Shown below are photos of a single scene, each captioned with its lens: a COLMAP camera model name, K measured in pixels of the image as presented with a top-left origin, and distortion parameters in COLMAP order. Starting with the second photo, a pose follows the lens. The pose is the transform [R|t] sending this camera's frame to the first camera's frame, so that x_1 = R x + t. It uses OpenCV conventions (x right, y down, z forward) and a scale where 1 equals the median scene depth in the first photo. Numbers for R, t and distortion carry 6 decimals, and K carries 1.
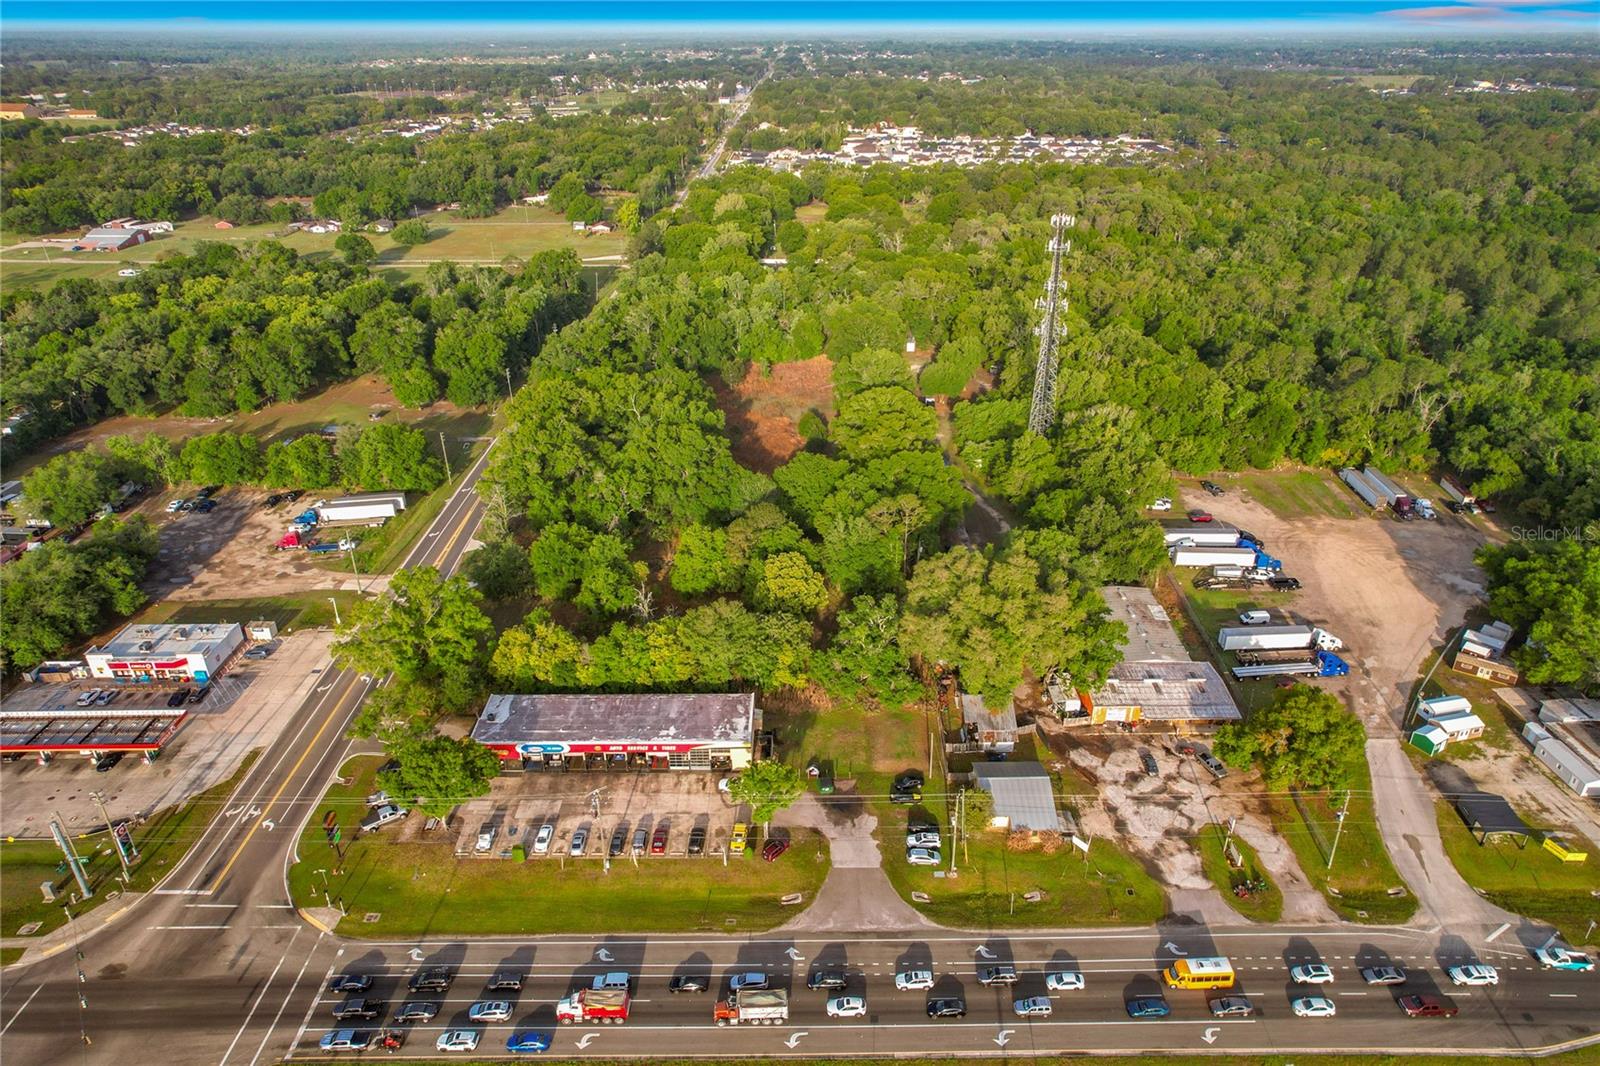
lens RADIAL K [[1039.5, 0, 800.1], [0, 1039.5, 500.2], [0, 0, 1]] dist [-0.075267, 0.070165]
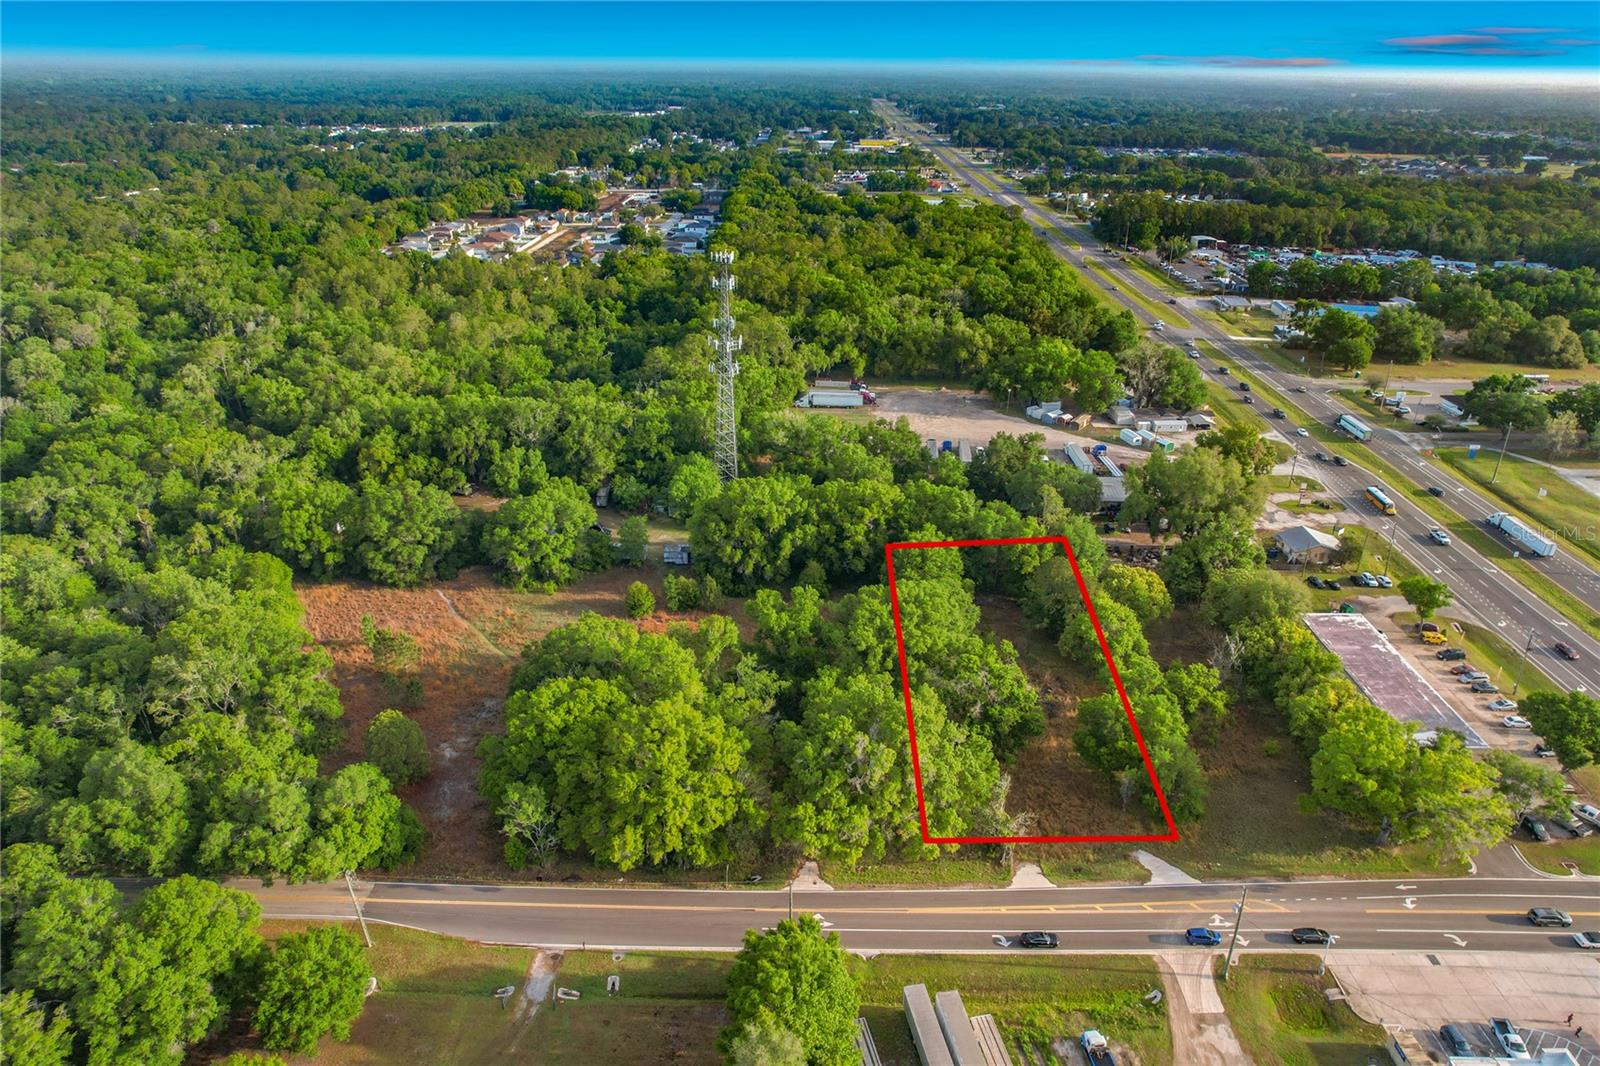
lens RADIAL K [[1039.5, 0, 817.7], [0, 1039.5, 519.6], [0, 0, 1]] dist [-0.075267, 0.070165]
pose [[-0.002007, -0.406244, 0.913763, -1.039478], [0.413536, 0.831634, 0.370639, -0.552671], [-0.910485, 0.378618, 0.166327, 1.205858]]
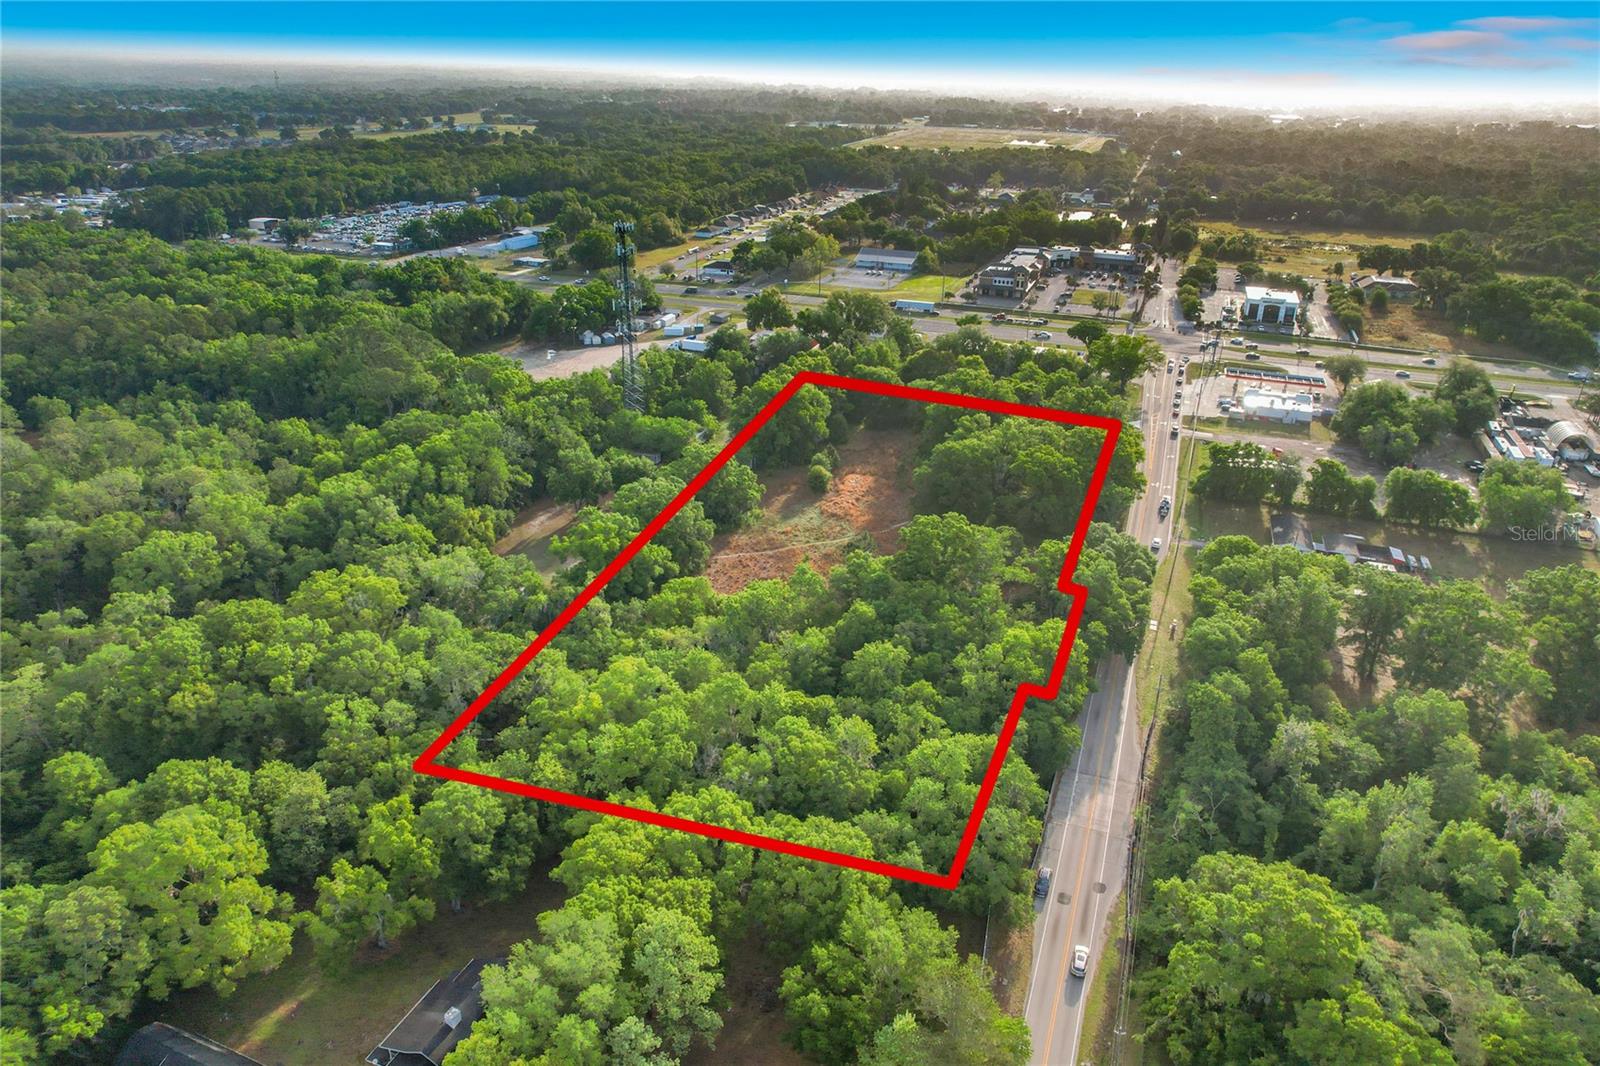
lens RADIAL K [[1039.5, 0, 810.3], [0, 1039.5, 533.4], [0, 0, 1]] dist [-0.075267, 0.070165]
pose [[-0.944164, -0.148114, 0.294306, -0.431498], [0.130173, 0.652889, 0.746184, -1.202905], [-0.302670, 0.742831, -0.597154, 2.598325]]
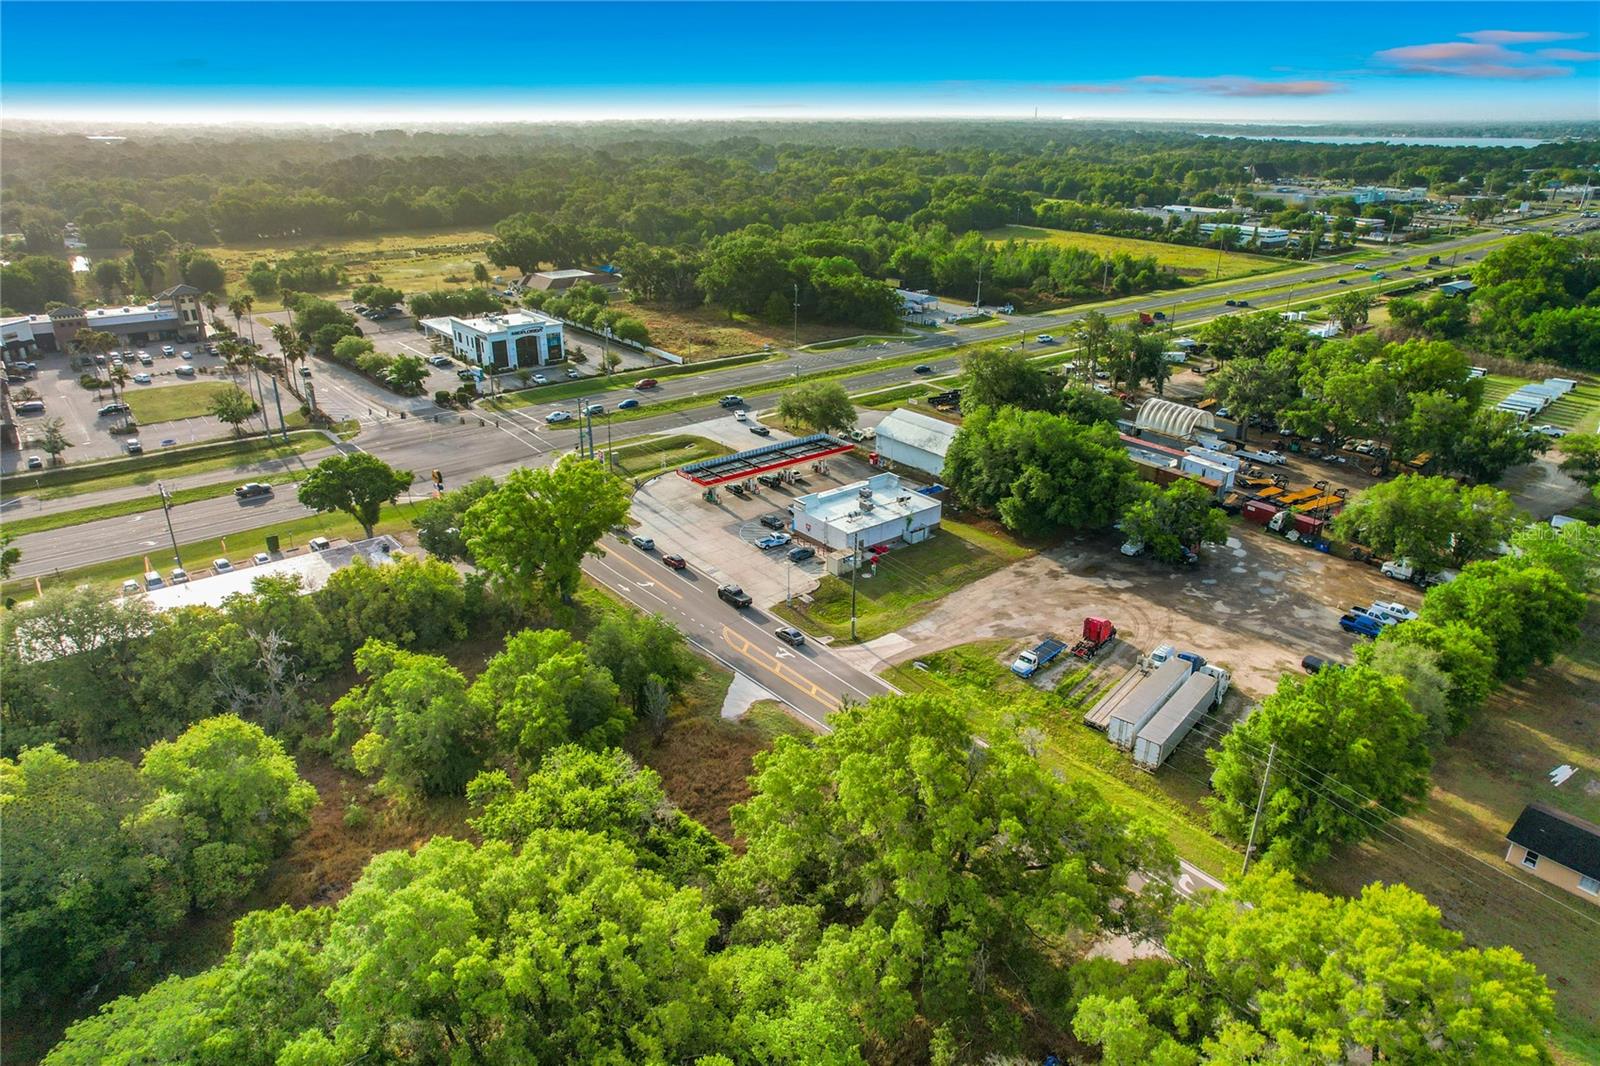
lens RADIAL K [[1039.5, 0, 815.3], [0, 1039.5, 499.1], [0, 0, 1]] dist [-0.075267, 0.070165]
pose [[-0.770255, 0.223907, -0.597137, -0.064002], [-0.274569, 0.728682, 0.627403, -0.425086], [0.575603, 0.647216, -0.499793, 1.477838]]
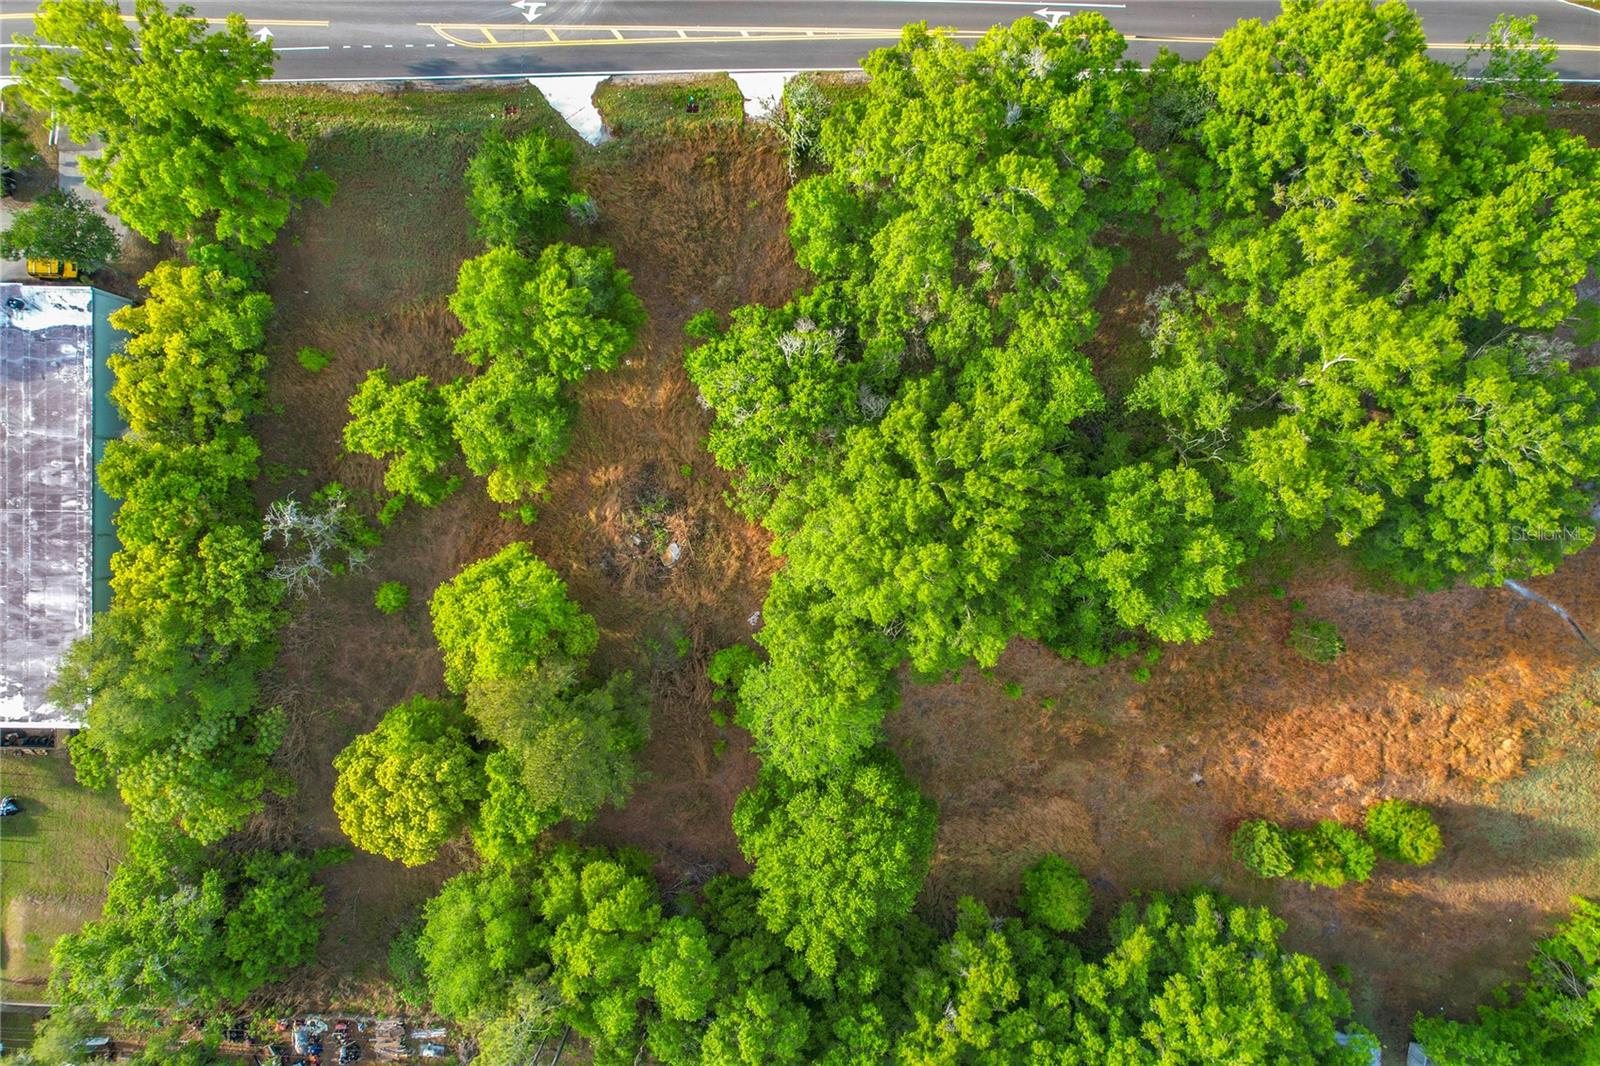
lens RADIAL K [[1039.5, 0, 815.3], [0, 1039.5, 533.1], [0, 0, 1]] dist [-0.075267, 0.070165]
pose [[-0.011179, 0.999685, 0.022477, -0.167173], [-0.423268, -0.025096, 0.905657, -0.498710], [0.905935, 0.000610, 0.423416, 1.072324]]
